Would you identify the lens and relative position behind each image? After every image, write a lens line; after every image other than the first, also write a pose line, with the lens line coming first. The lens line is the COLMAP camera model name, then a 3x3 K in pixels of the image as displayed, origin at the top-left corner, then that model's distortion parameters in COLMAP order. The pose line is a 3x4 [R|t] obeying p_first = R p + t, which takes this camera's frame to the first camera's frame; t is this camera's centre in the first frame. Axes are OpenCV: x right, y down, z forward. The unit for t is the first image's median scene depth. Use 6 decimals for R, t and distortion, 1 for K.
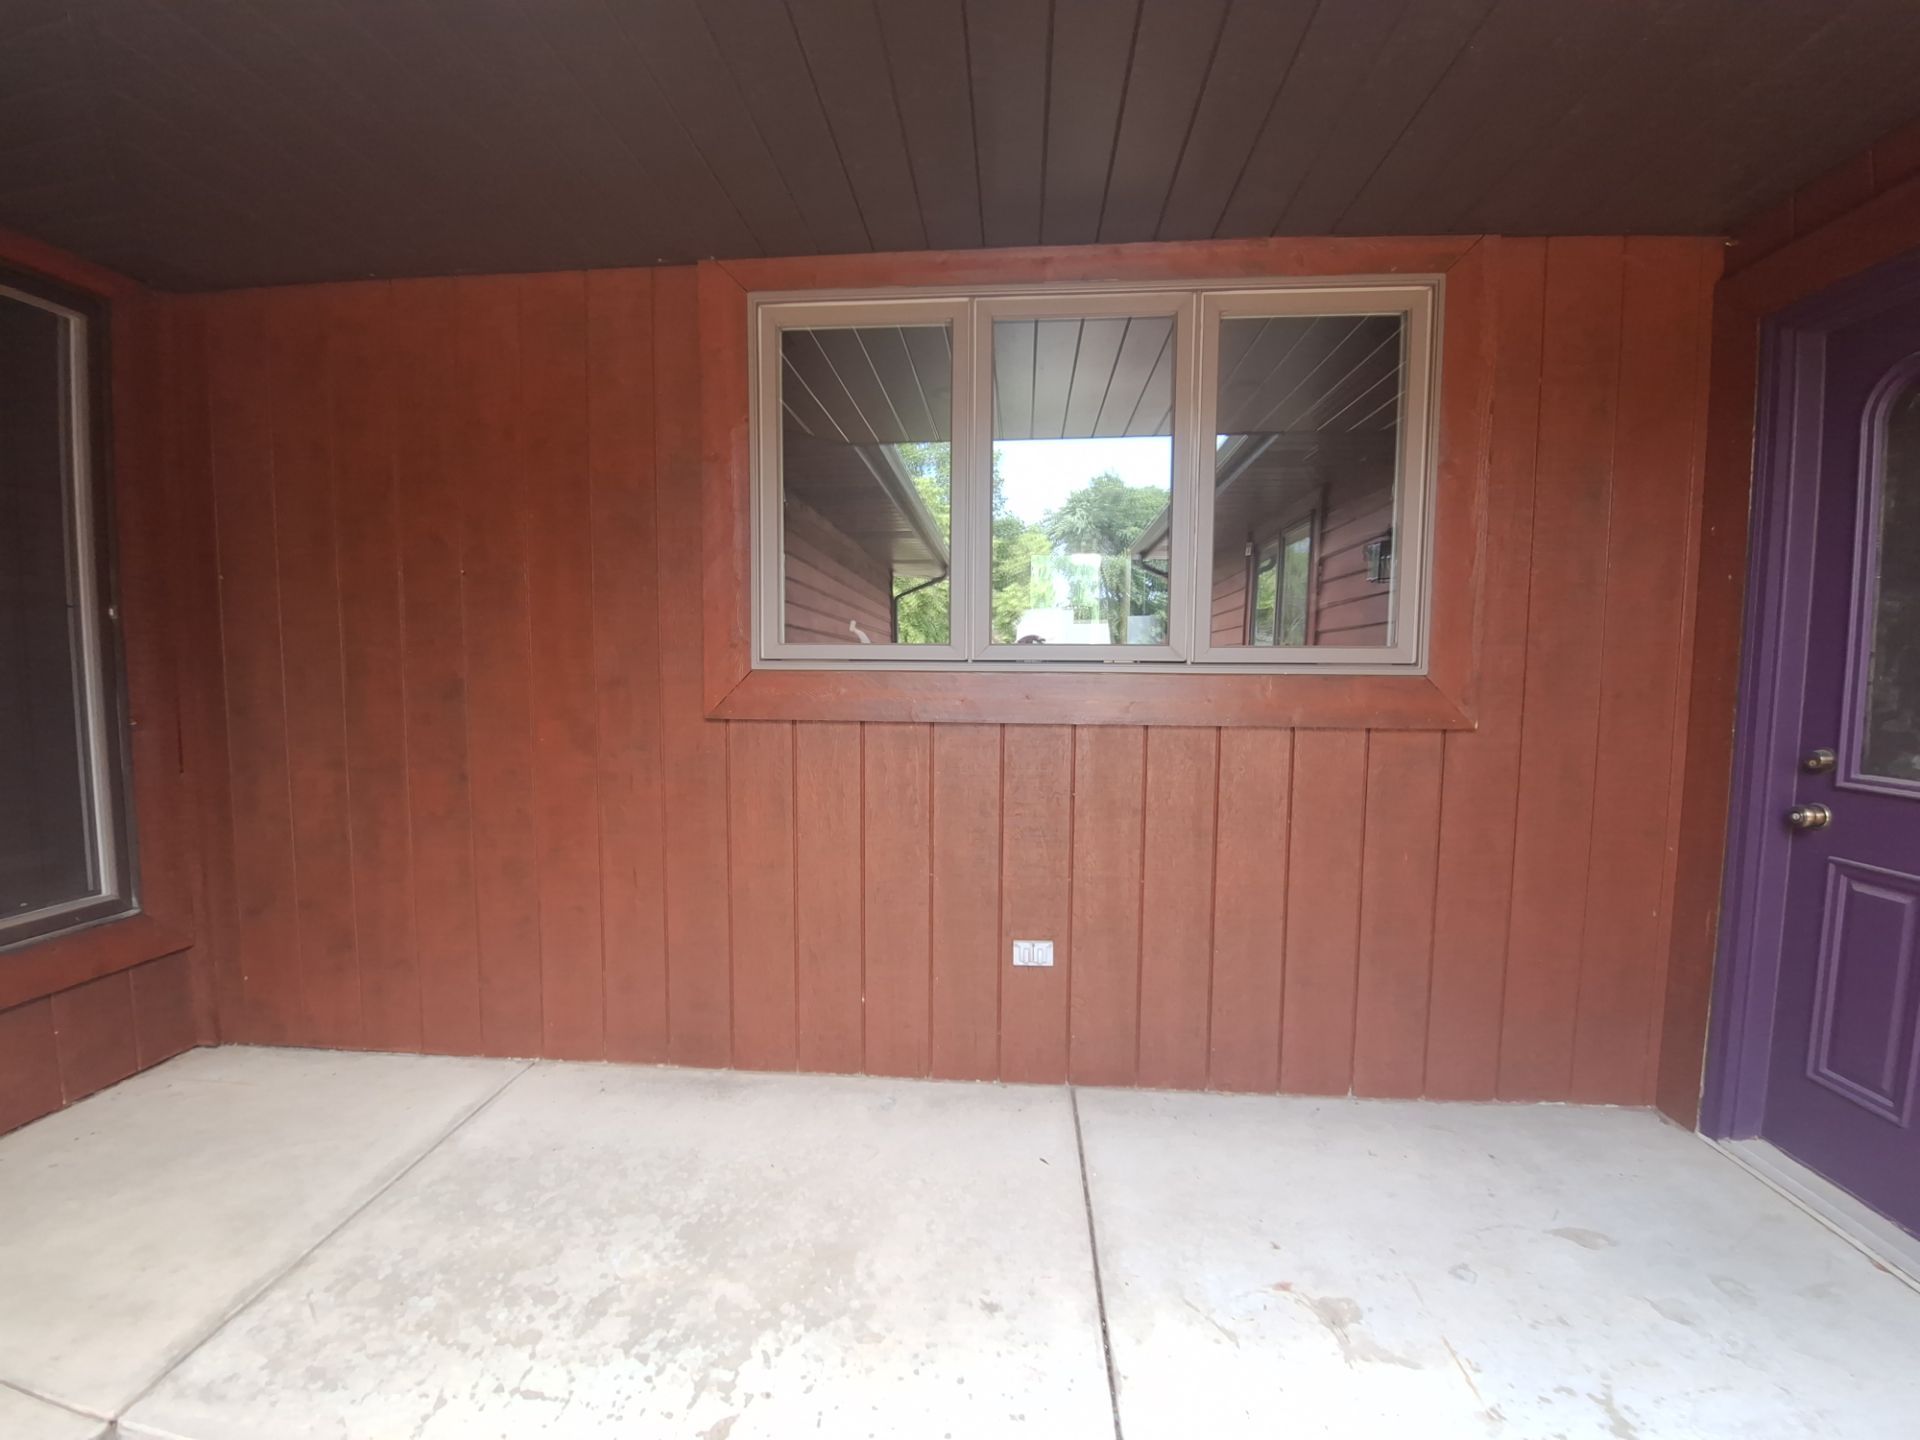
lens RADIAL K [[751.8, 0, 956.2], [0, 751.8, 723.9], [0, 0, 1]] dist [-0.013995, -0.005664]
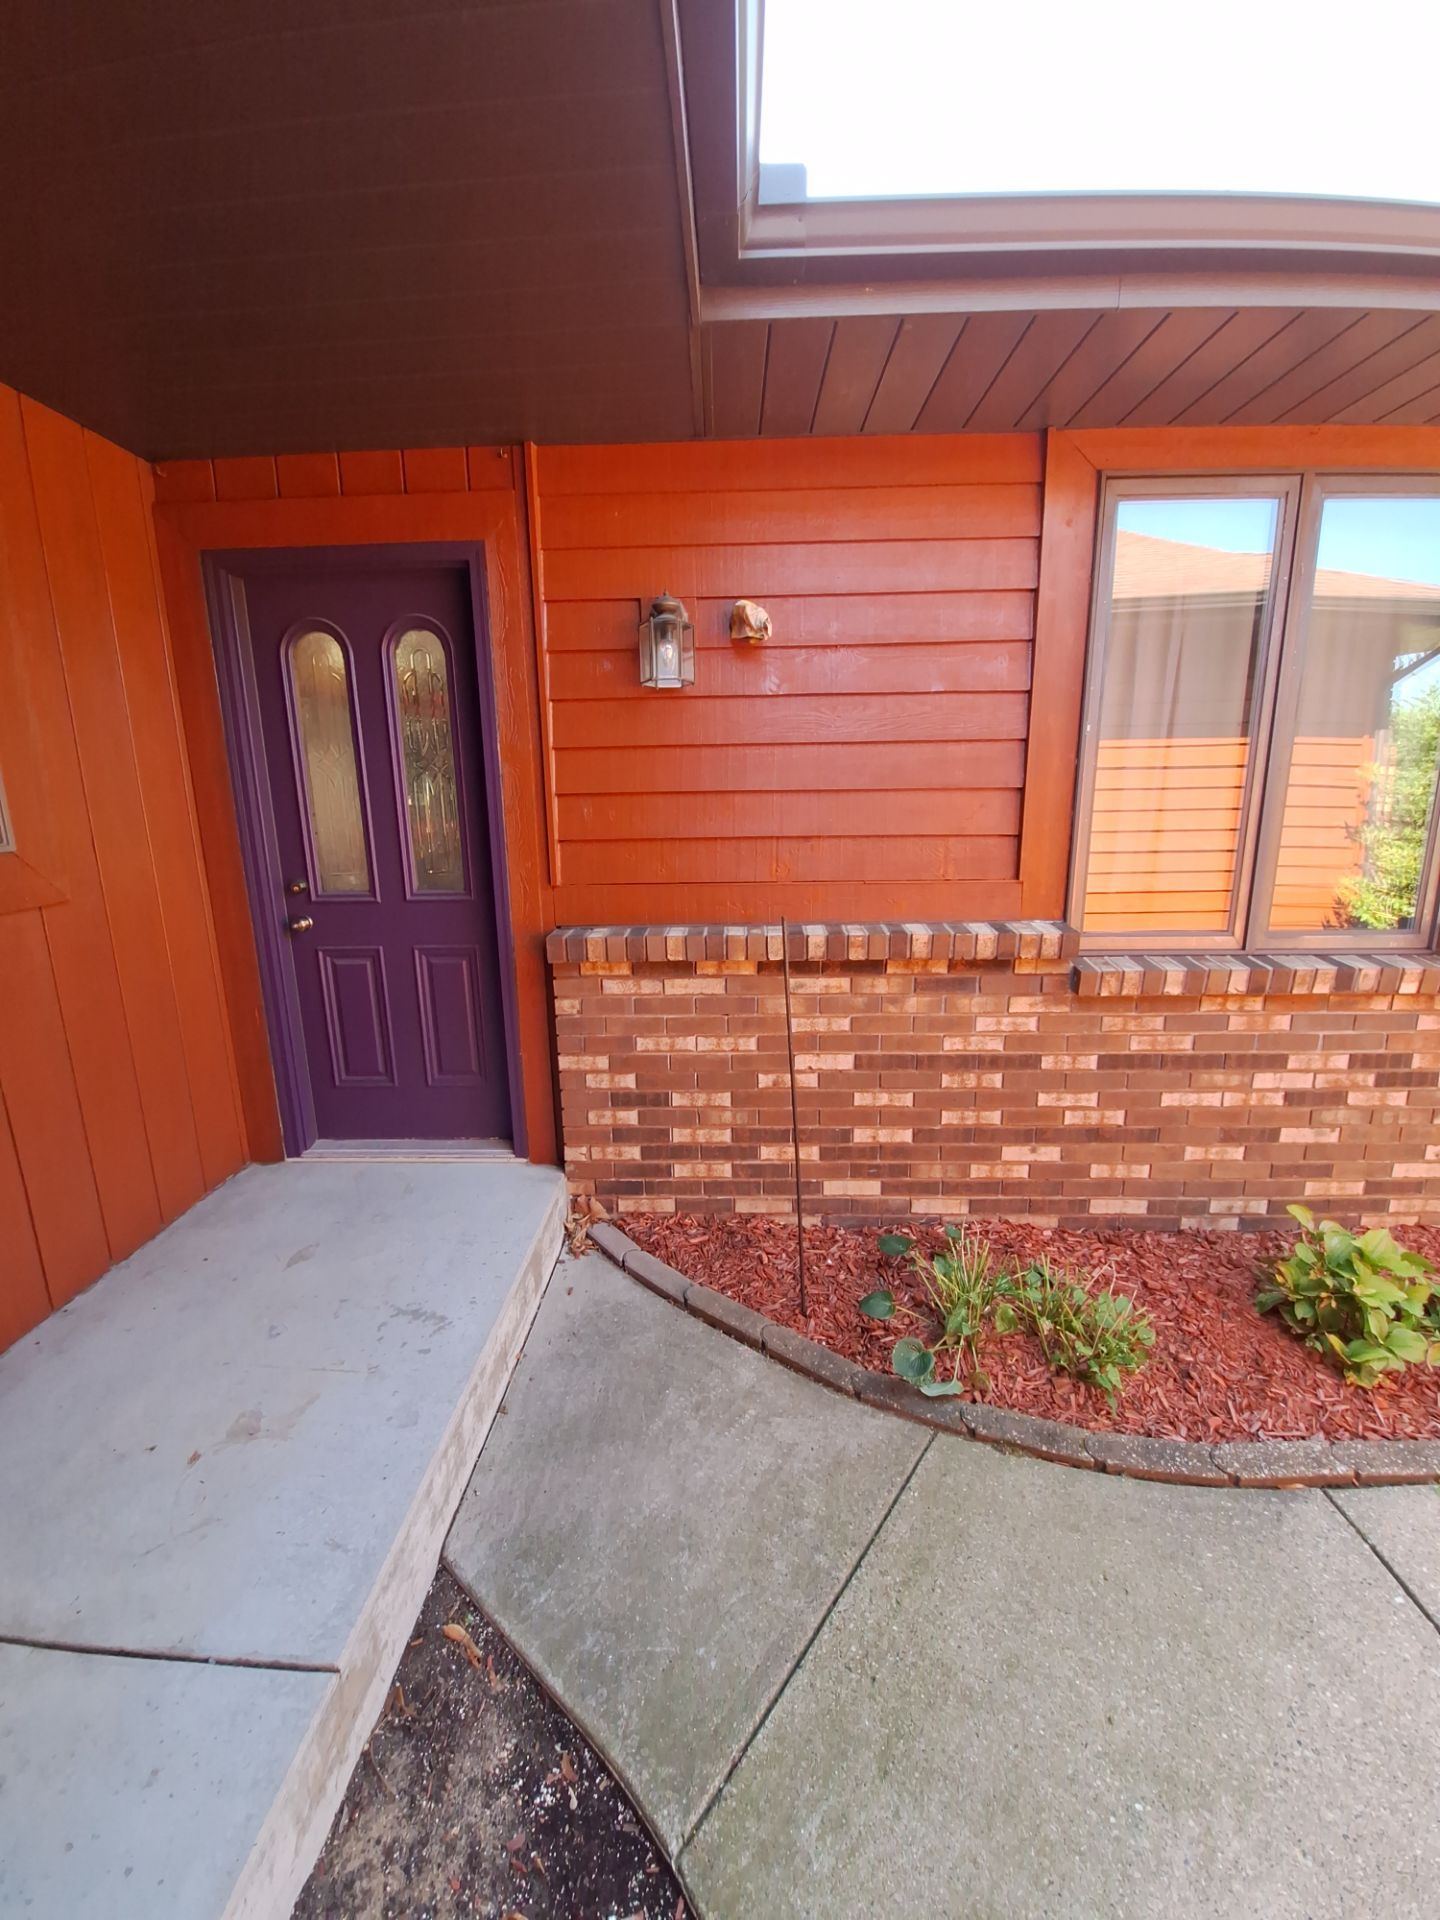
lens RADIAL K [[751.8, 0, 717.7], [0, 751.8, 941.9], [0, 0, 1]] dist [-0.013995, -0.005664]
pose [[-0.042479, -0.204337, 0.977978, -0.383085], [0.088205, 0.974273, 0.207394, -0.081991], [-0.995196, 0.095073, -0.023362, 0.189373]]
